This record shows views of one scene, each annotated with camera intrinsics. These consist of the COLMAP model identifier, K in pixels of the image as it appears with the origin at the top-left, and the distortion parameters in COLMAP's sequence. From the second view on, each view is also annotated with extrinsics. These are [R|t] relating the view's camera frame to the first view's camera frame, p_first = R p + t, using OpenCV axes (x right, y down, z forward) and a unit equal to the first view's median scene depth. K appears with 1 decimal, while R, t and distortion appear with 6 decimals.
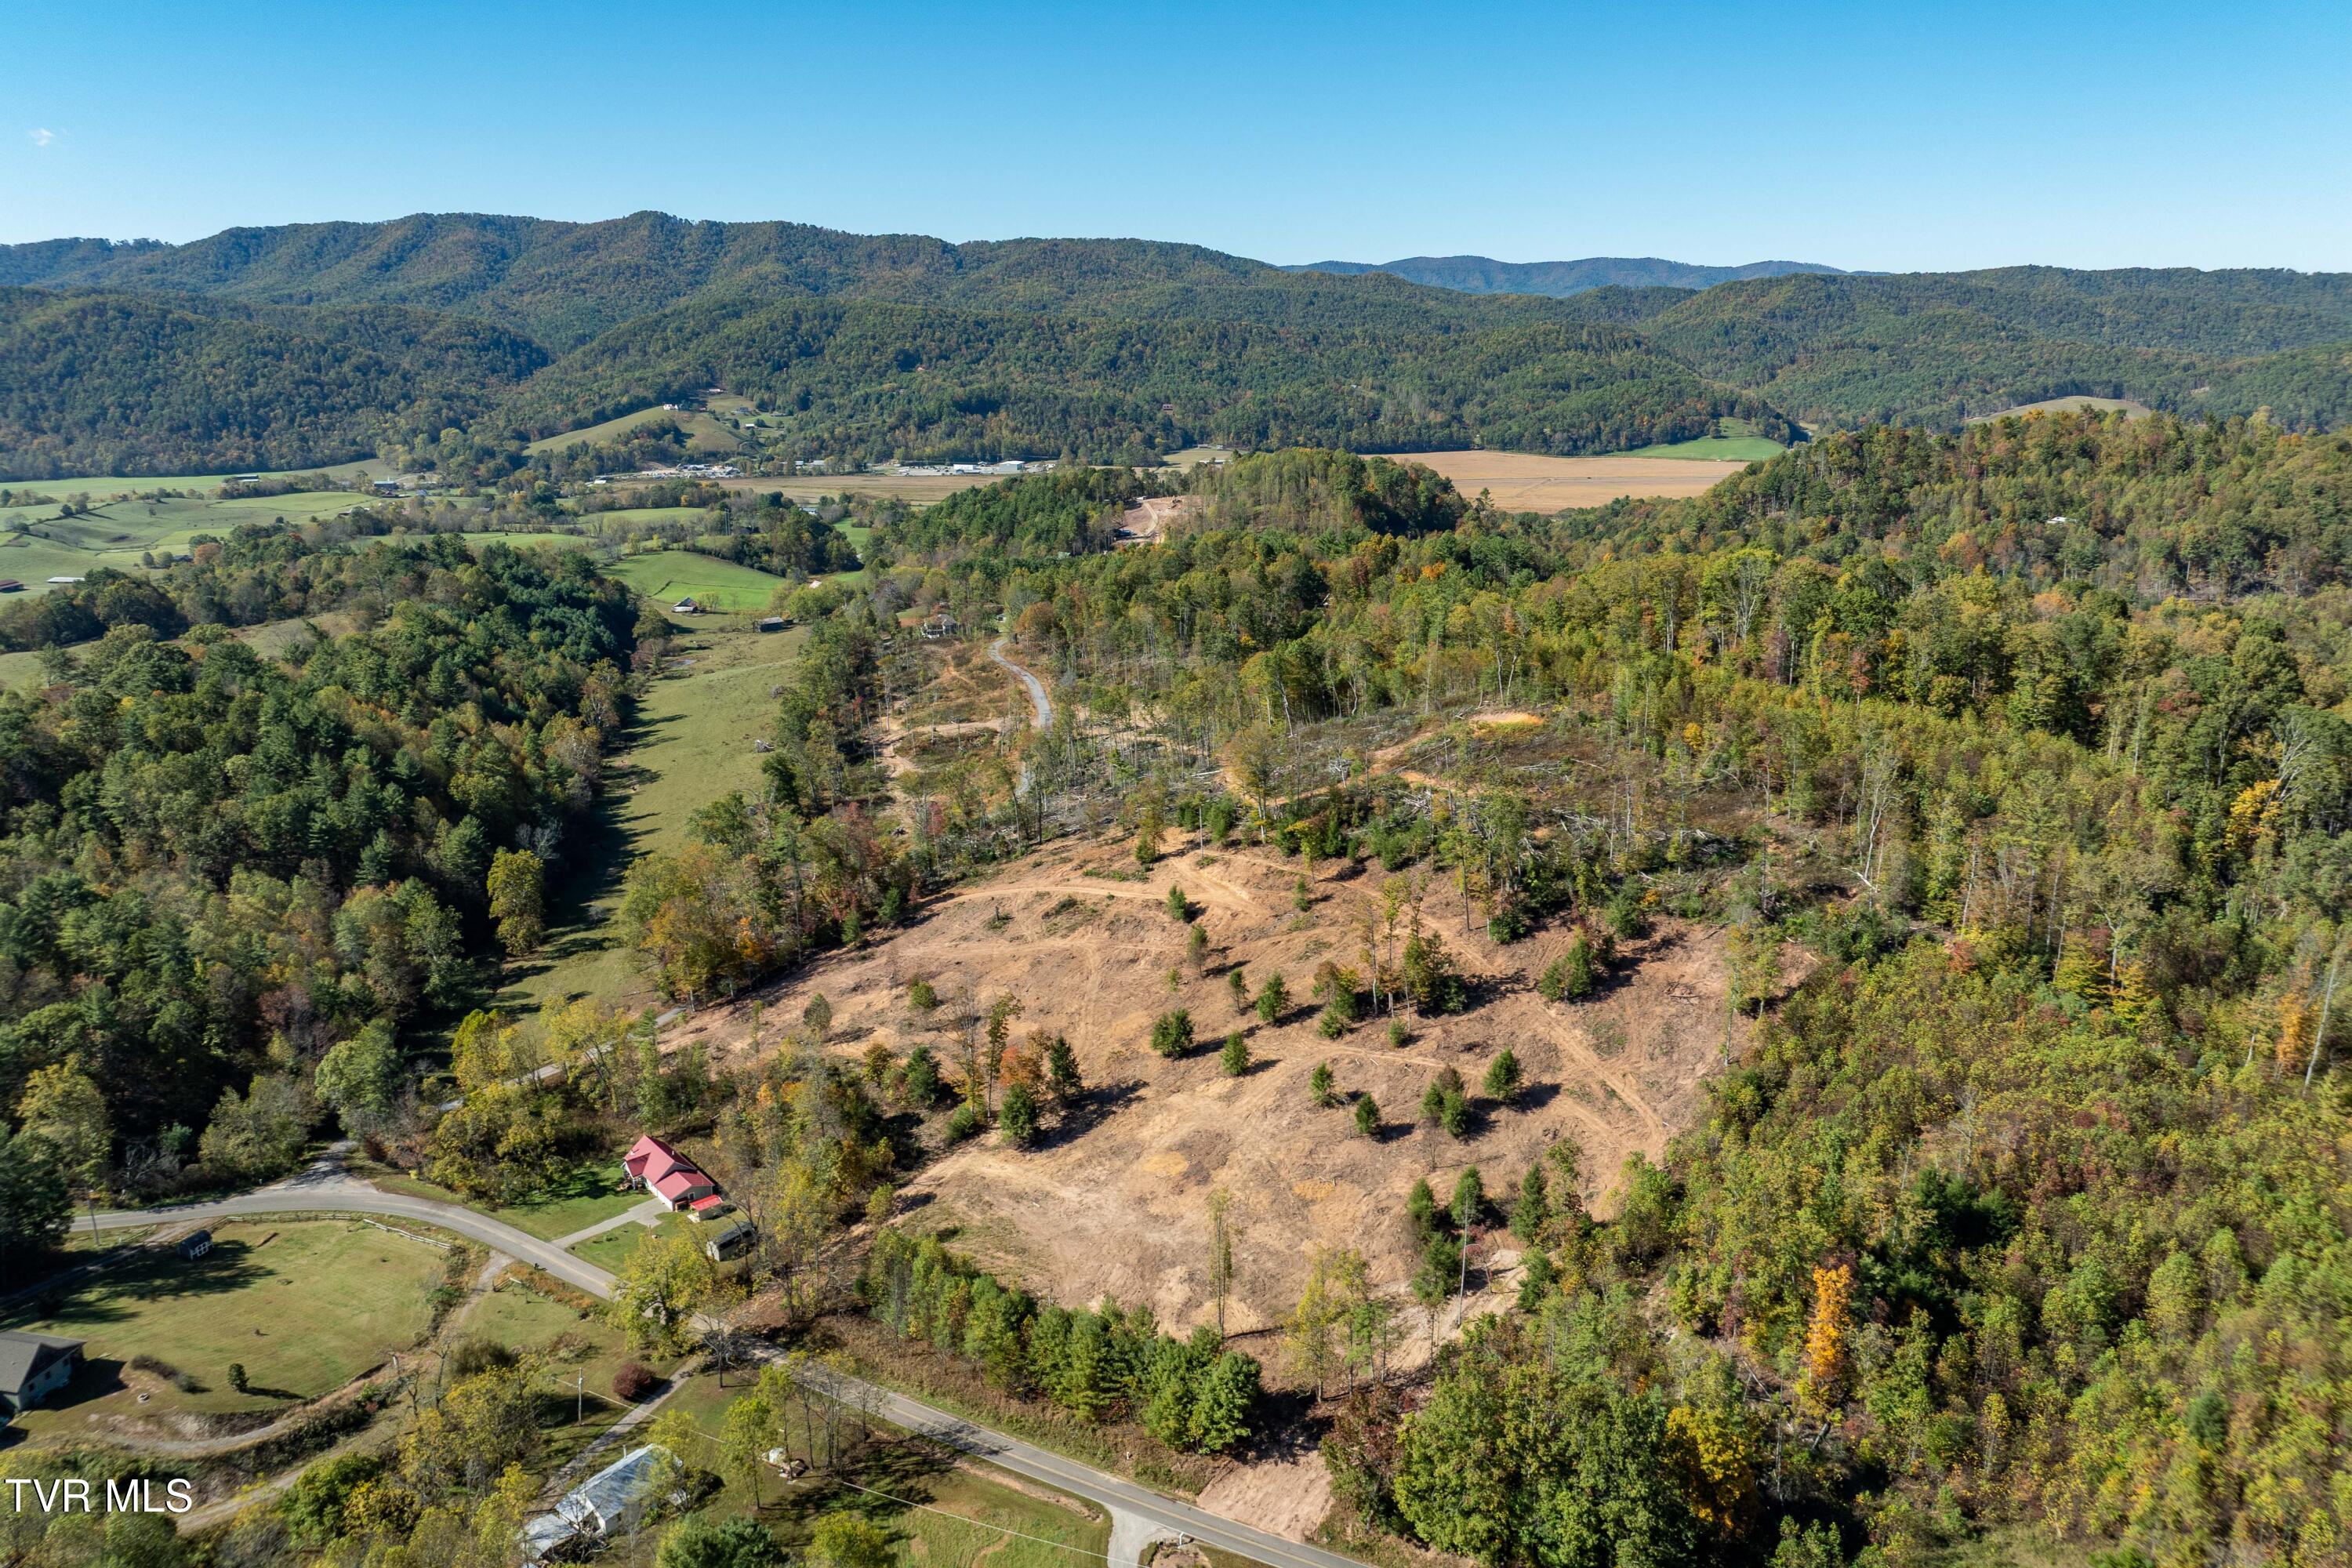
lens RADIAL K [[1672.3, 0, 1175.1], [0, 1672.3, 755.0], [0, 0, 1]] dist [-0.039028, 0.003138]
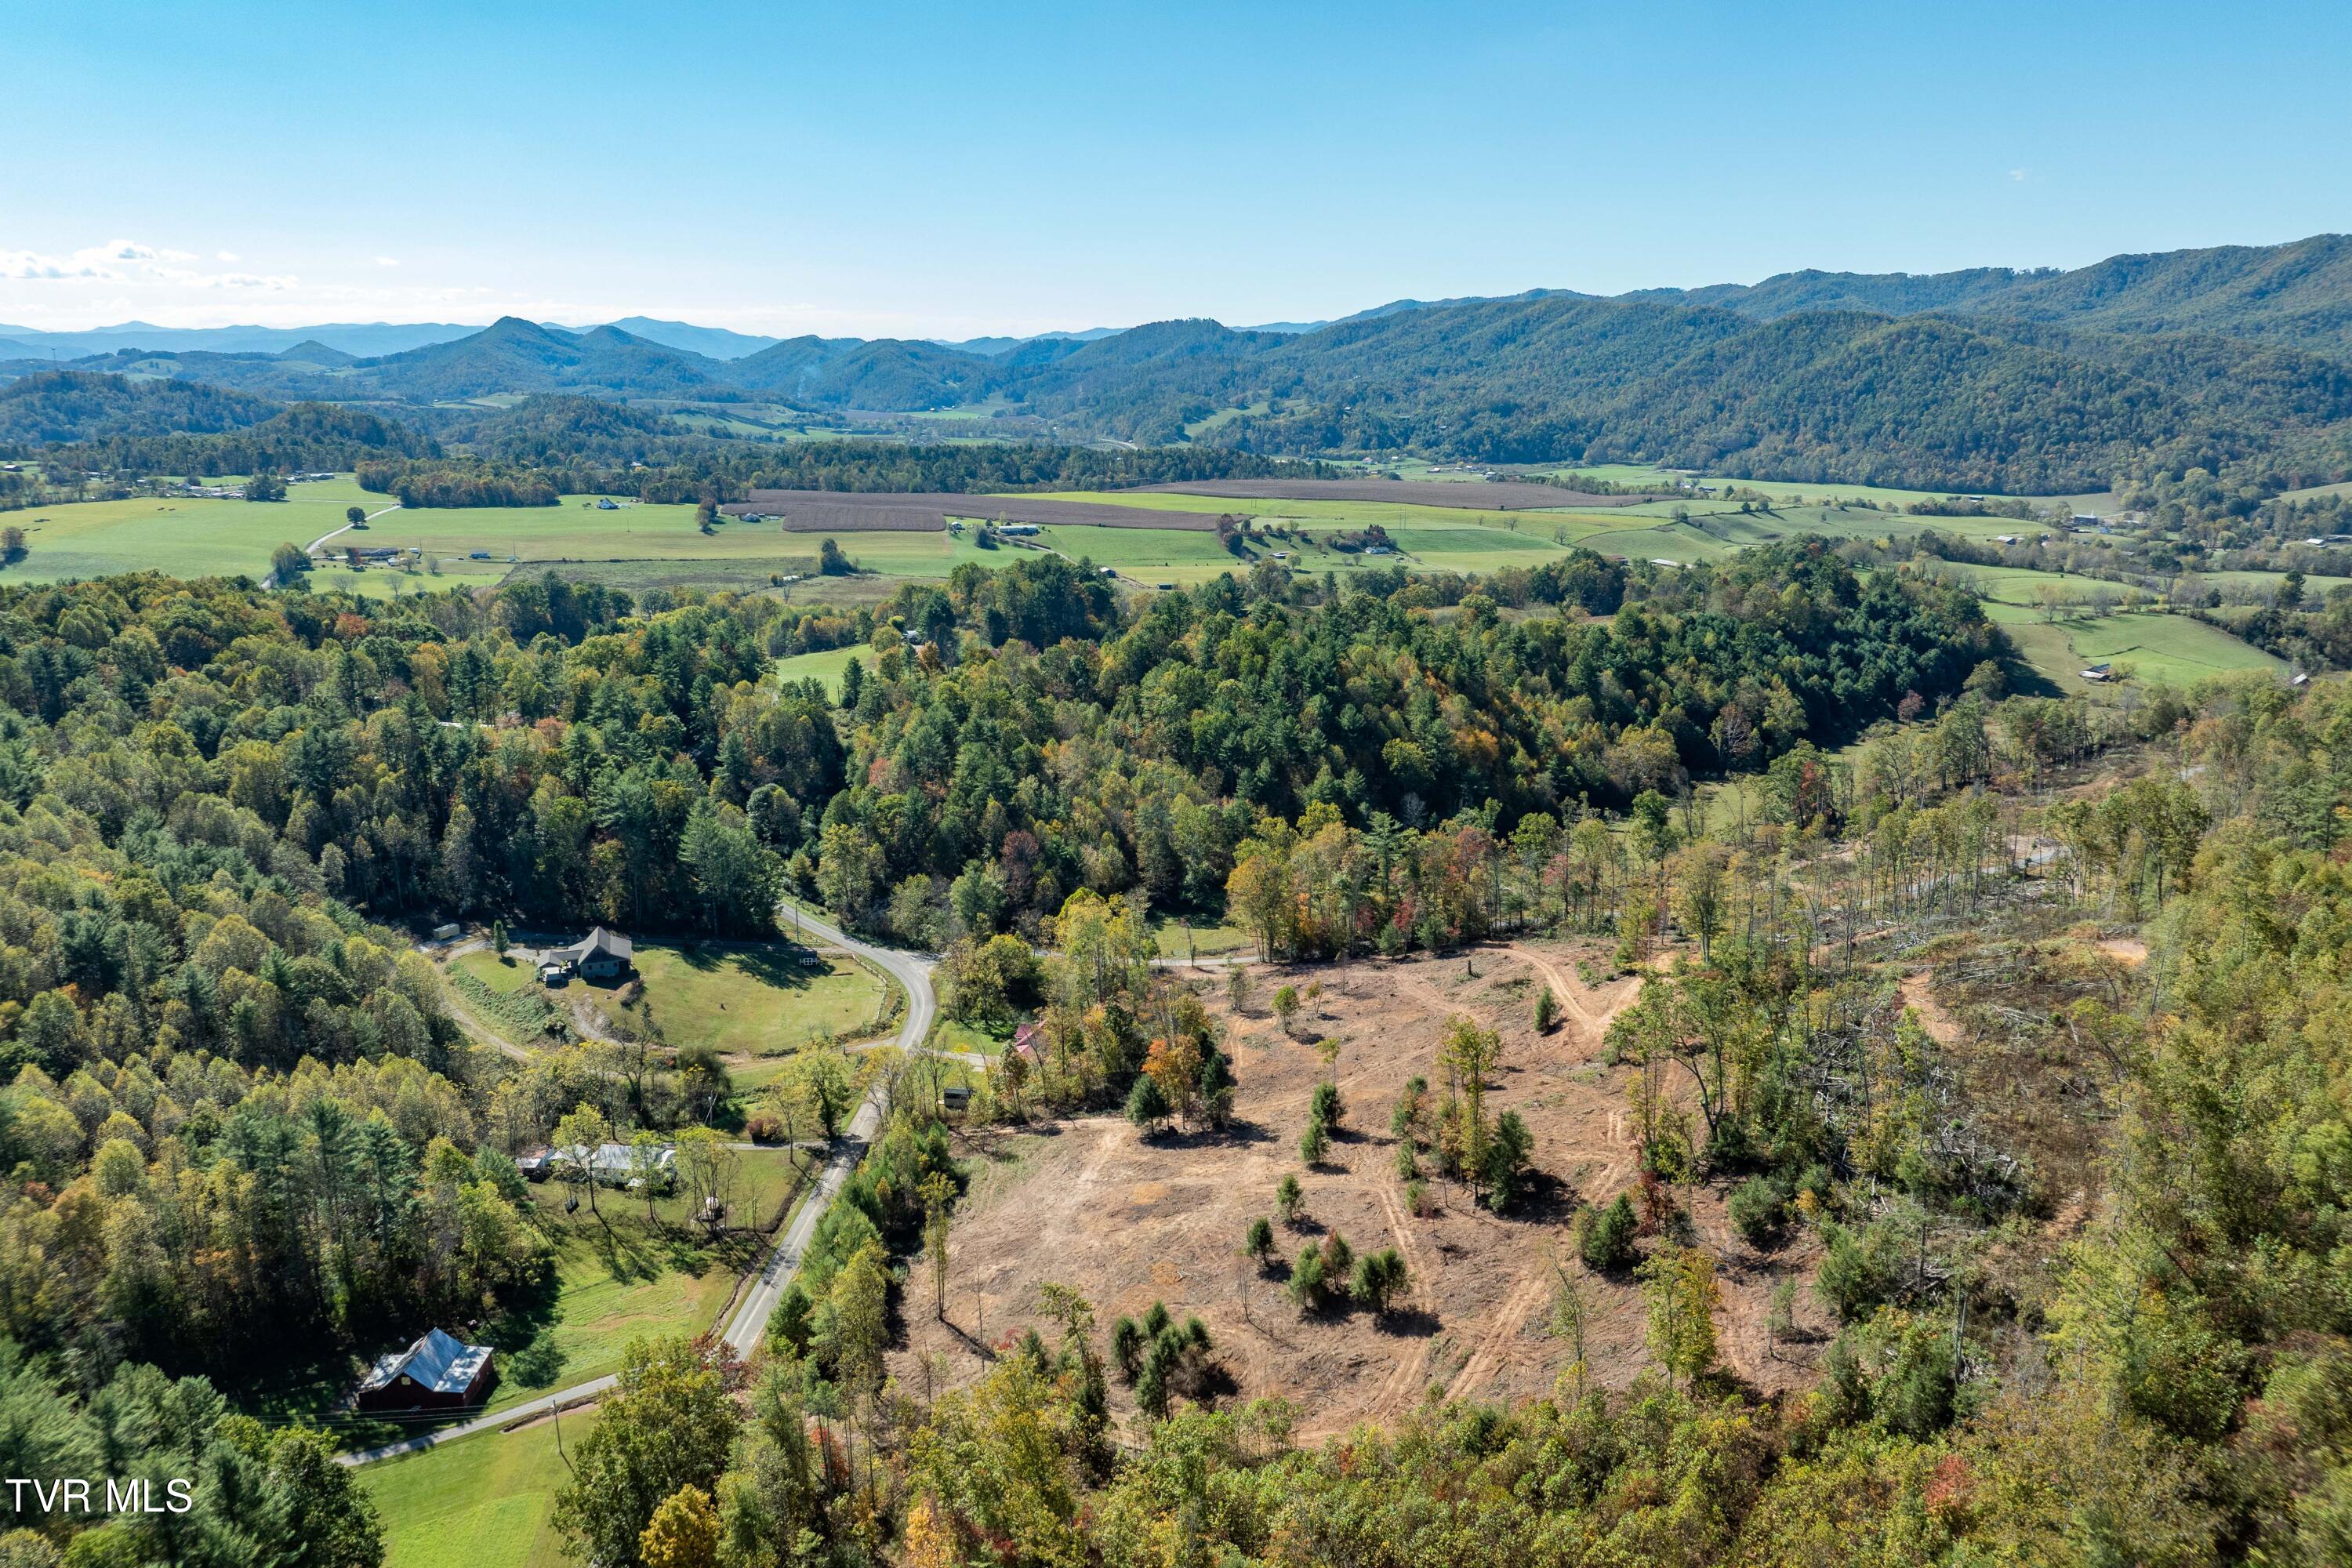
lens RADIAL K [[1654.6, 0, 1221.3], [0, 1654.6, 840.3], [0, 0, 1]] dist [-0.032913, 0.007011]
pose [[0.494099, 0.254860, -0.831212, 0.112437], [-0.226714, 0.960760, 0.159815, -0.017891], [0.839326, 0.109483, 0.532491, 0.070675]]
